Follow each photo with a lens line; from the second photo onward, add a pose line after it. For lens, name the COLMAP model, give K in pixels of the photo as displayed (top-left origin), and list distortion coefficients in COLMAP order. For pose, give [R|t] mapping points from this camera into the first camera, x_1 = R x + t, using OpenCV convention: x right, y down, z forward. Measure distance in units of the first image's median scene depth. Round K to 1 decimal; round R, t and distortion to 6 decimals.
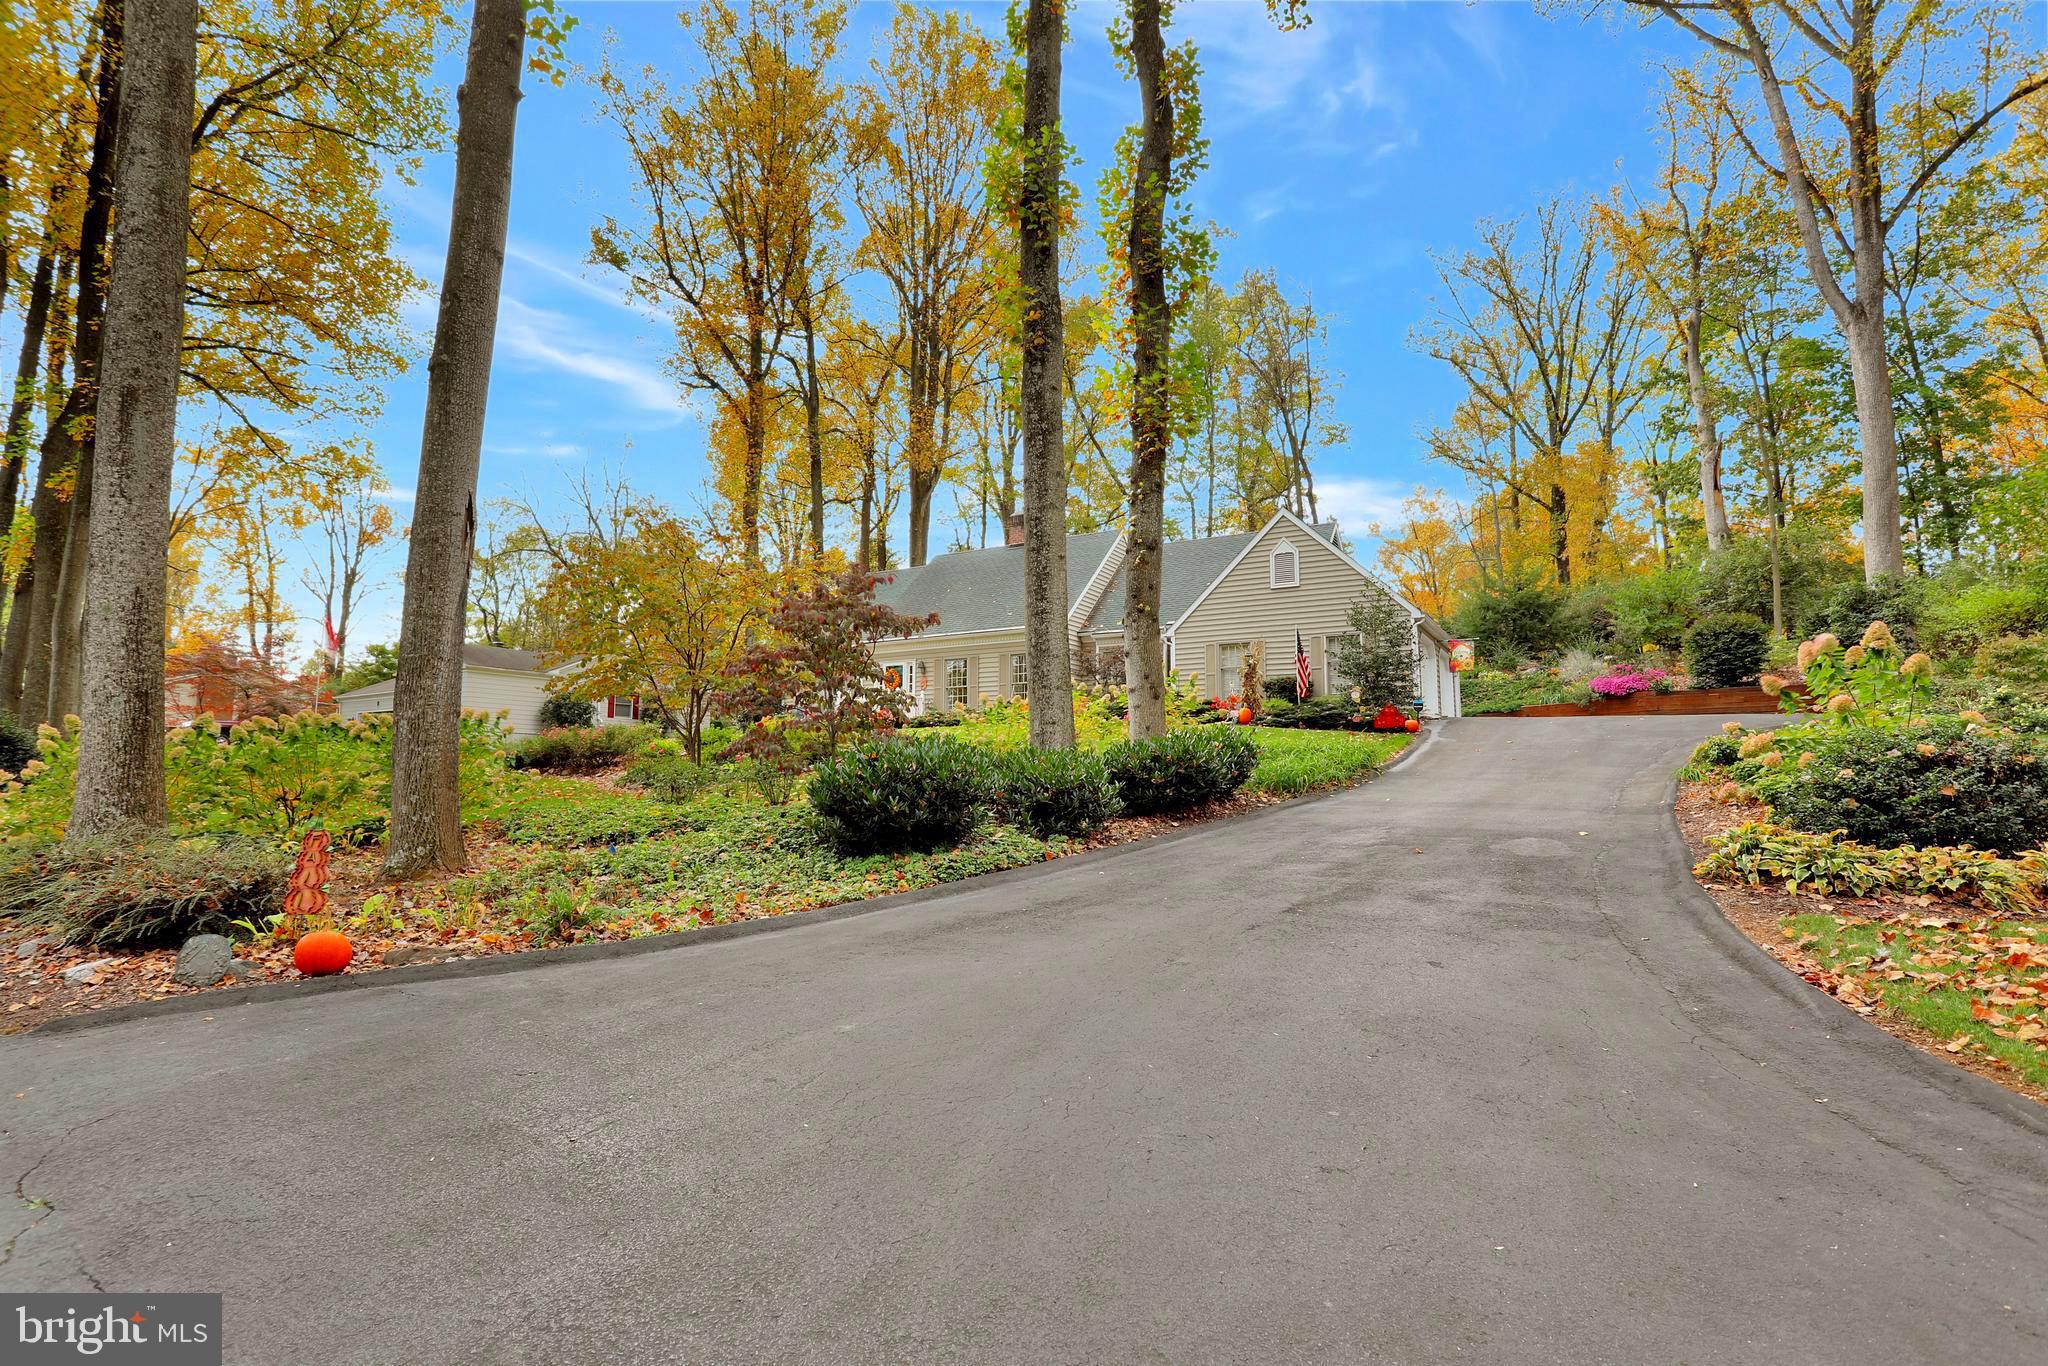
lens RADIAL K [[939.8, 0, 1024.0], [0, 939.8, 683.0], [0, 0, 1]] dist [-0.041941, -0.000016]
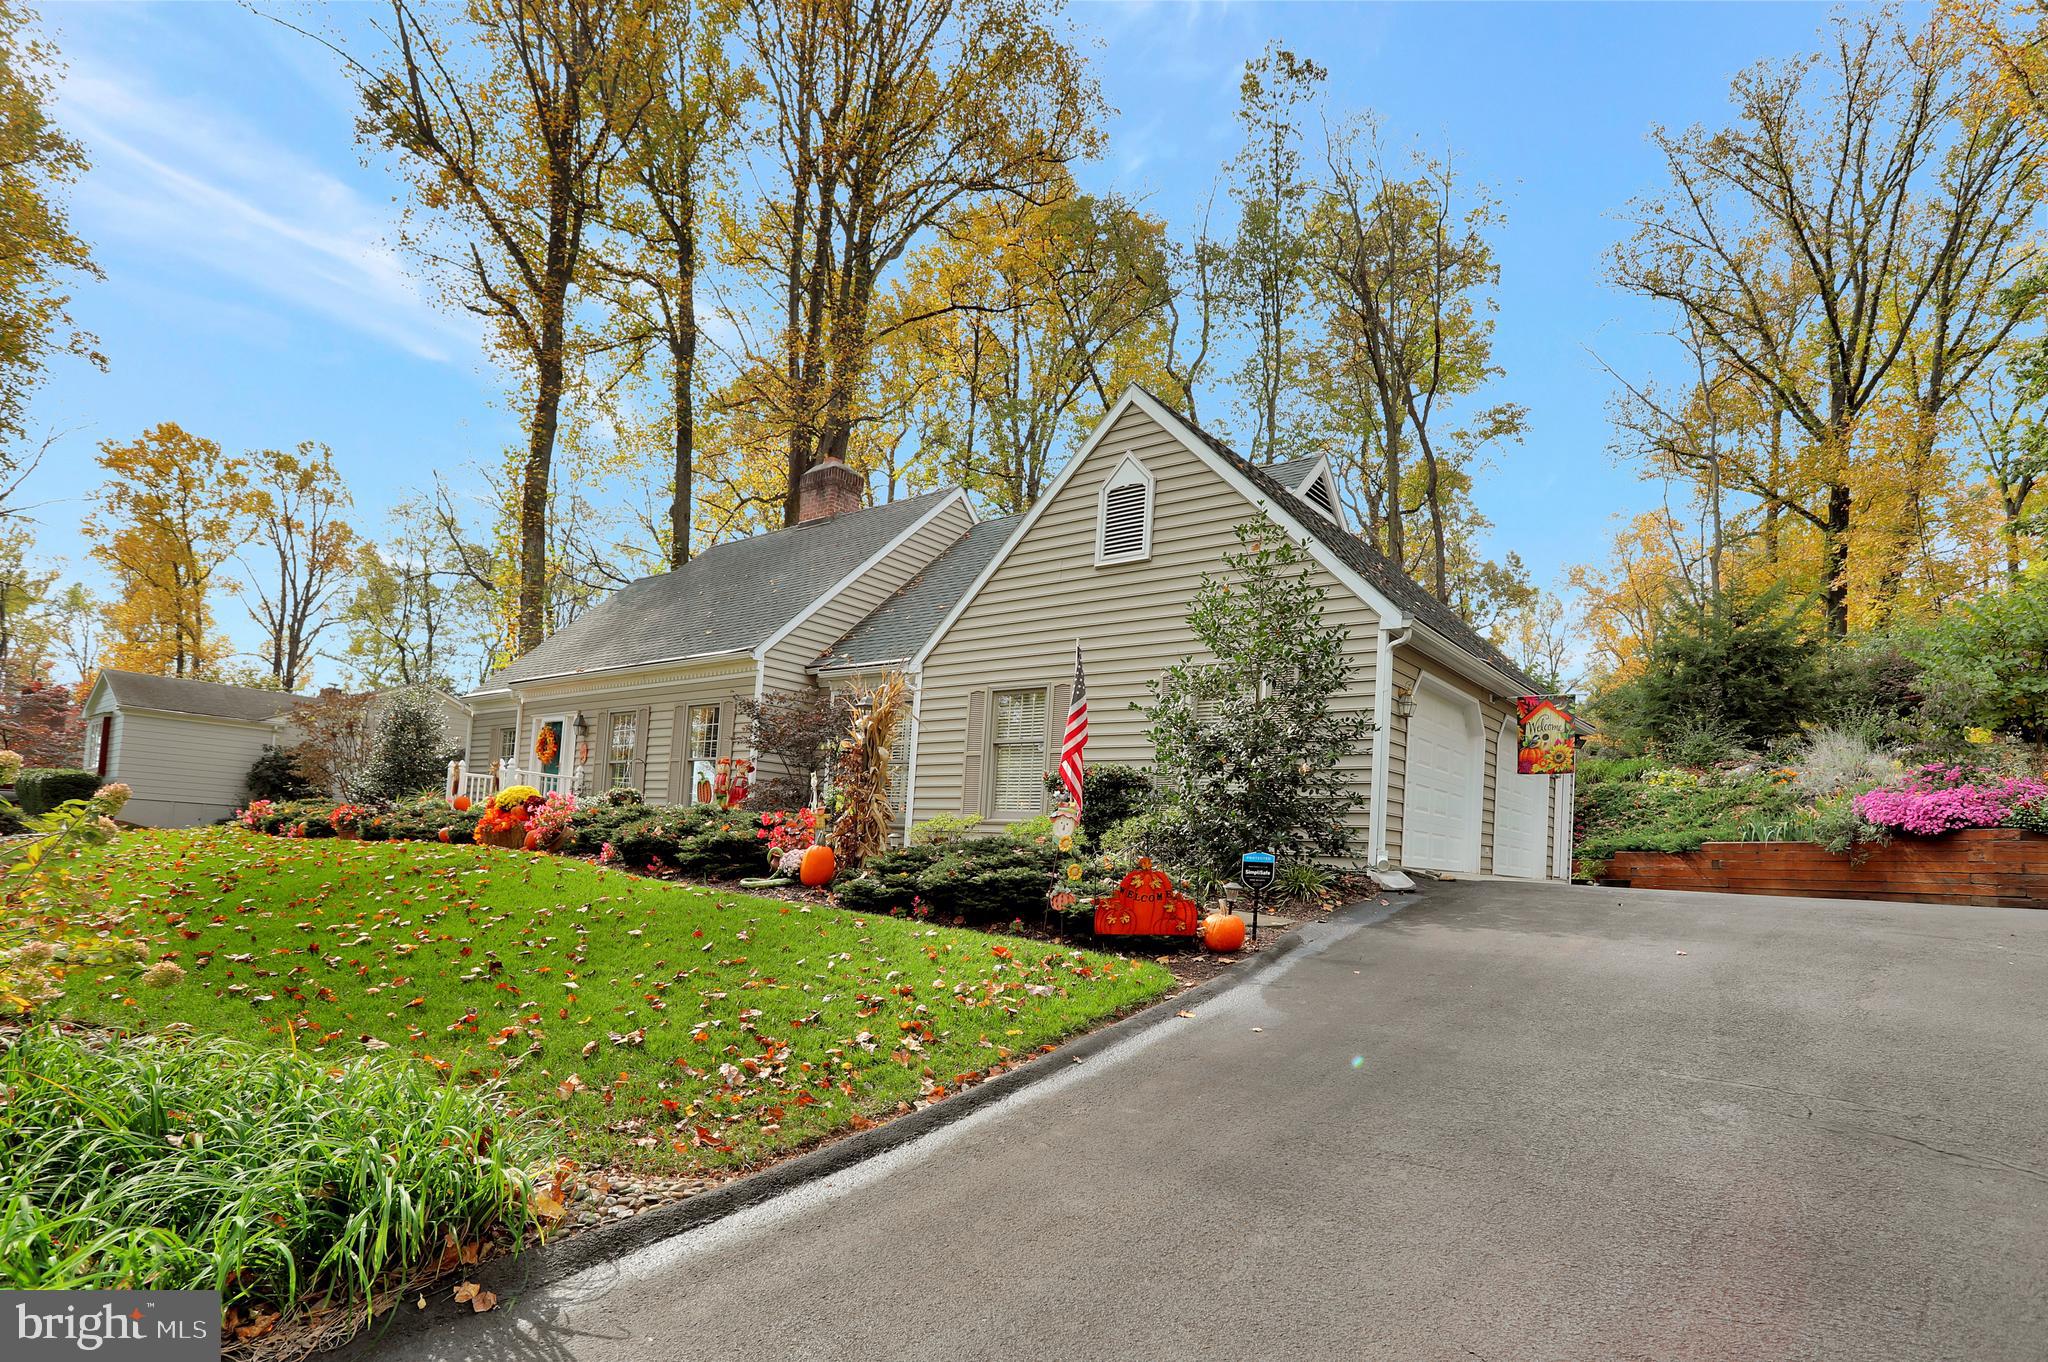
lens RADIAL K [[1062.2, 0, 1033.2], [0, 1062.2, 821.1], [0, 0, 1]] dist [-0.024549, -0.000307]
pose [[0.991179, 0.044053, -0.124992, 0.164642], [-0.036359, 0.997339, 0.063182, -0.005574], [0.127443, -0.058081, 0.990144, 0.262377]]
